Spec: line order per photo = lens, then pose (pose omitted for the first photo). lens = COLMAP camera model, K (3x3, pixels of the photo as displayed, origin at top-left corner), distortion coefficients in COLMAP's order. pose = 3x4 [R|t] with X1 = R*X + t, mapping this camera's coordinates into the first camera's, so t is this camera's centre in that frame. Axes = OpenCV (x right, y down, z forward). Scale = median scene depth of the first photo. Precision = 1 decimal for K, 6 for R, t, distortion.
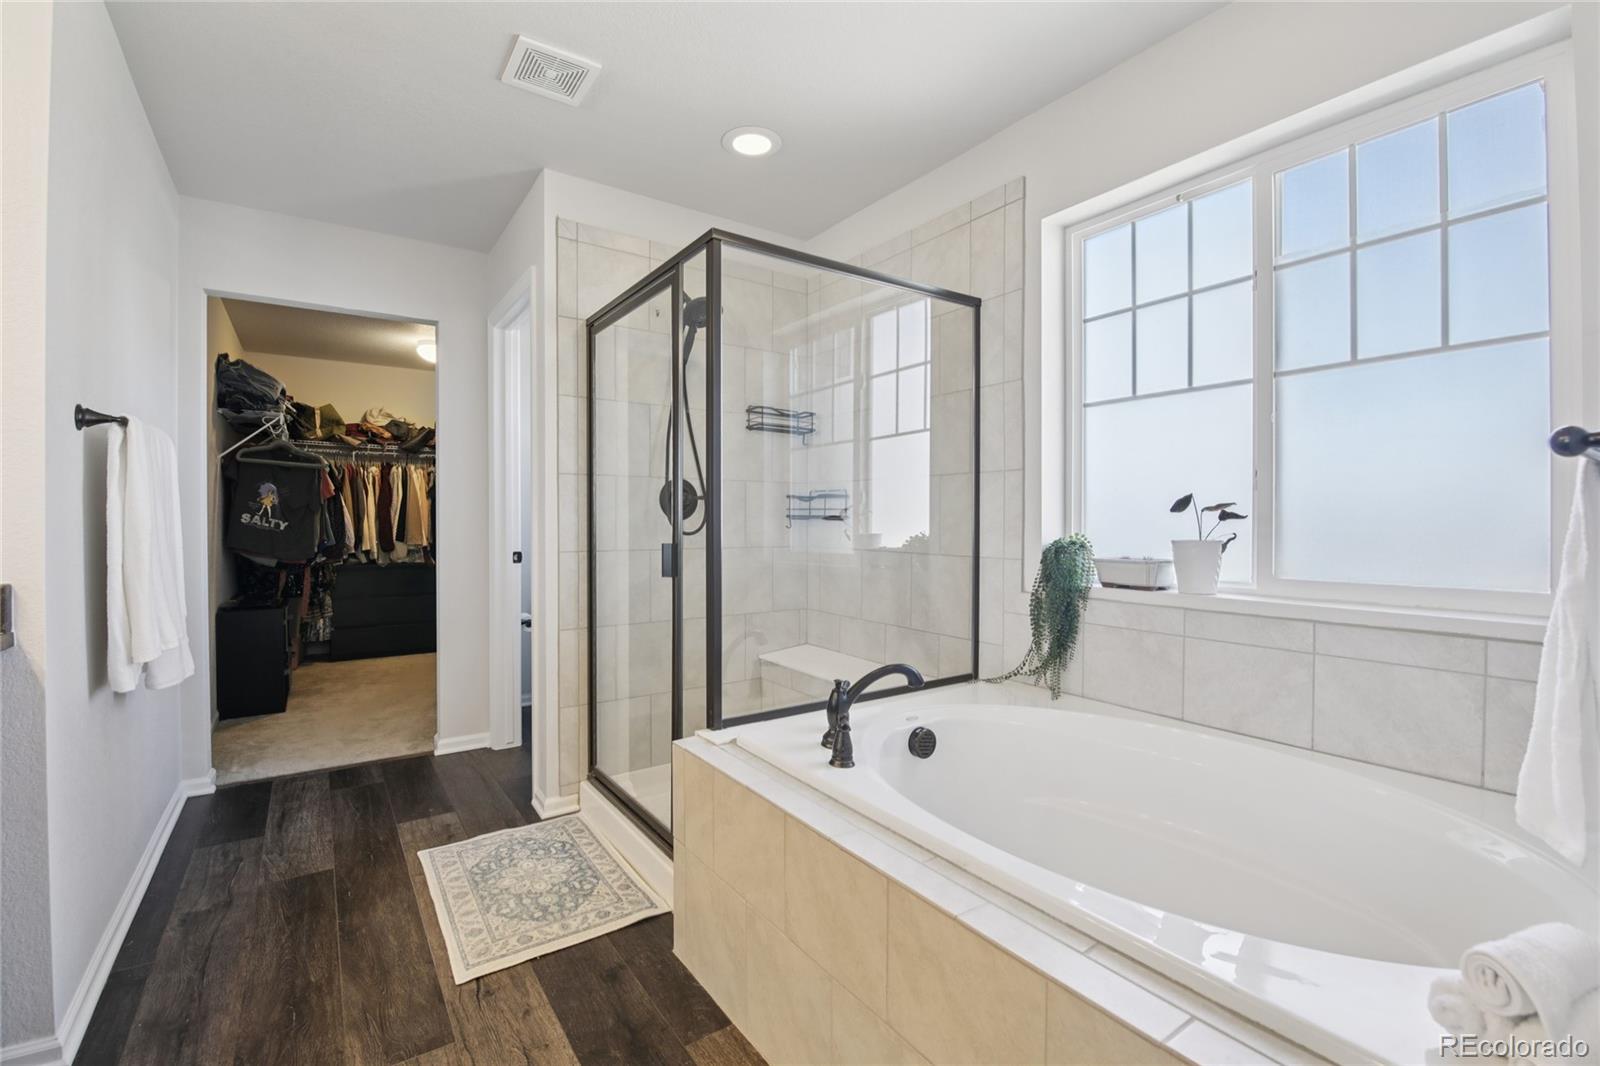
lens RADIAL K [[690.9, 0, 796.5], [0, 690.9, 526.1], [0, 0, 1]] dist [-0.014628, -0.005010]
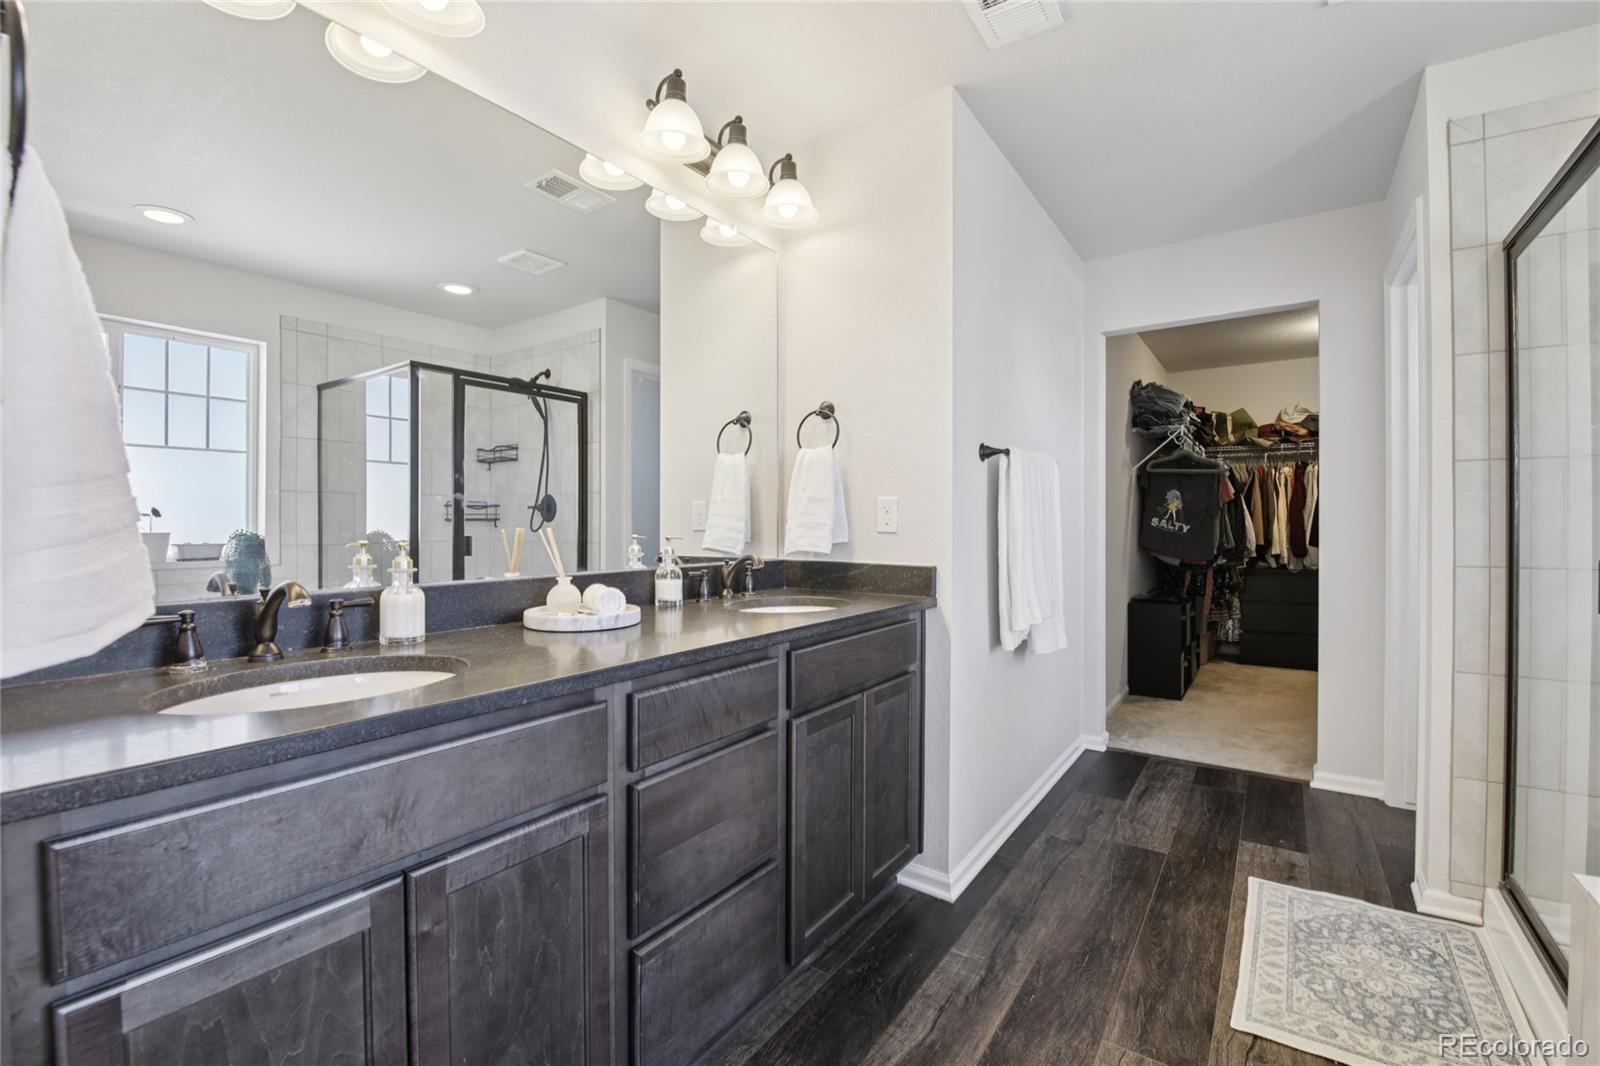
lens RADIAL K [[690.9, 0, 794.3], [0, 690.9, 524.8], [0, 0, 1]] dist [-0.014628, -0.005010]
pose [[0.337661, 0.000315, -0.941268, 0.094389], [-0.006225, 0.999979, -0.001898, -0.001302], [0.941247, 0.006501, 0.337656, 0.073836]]
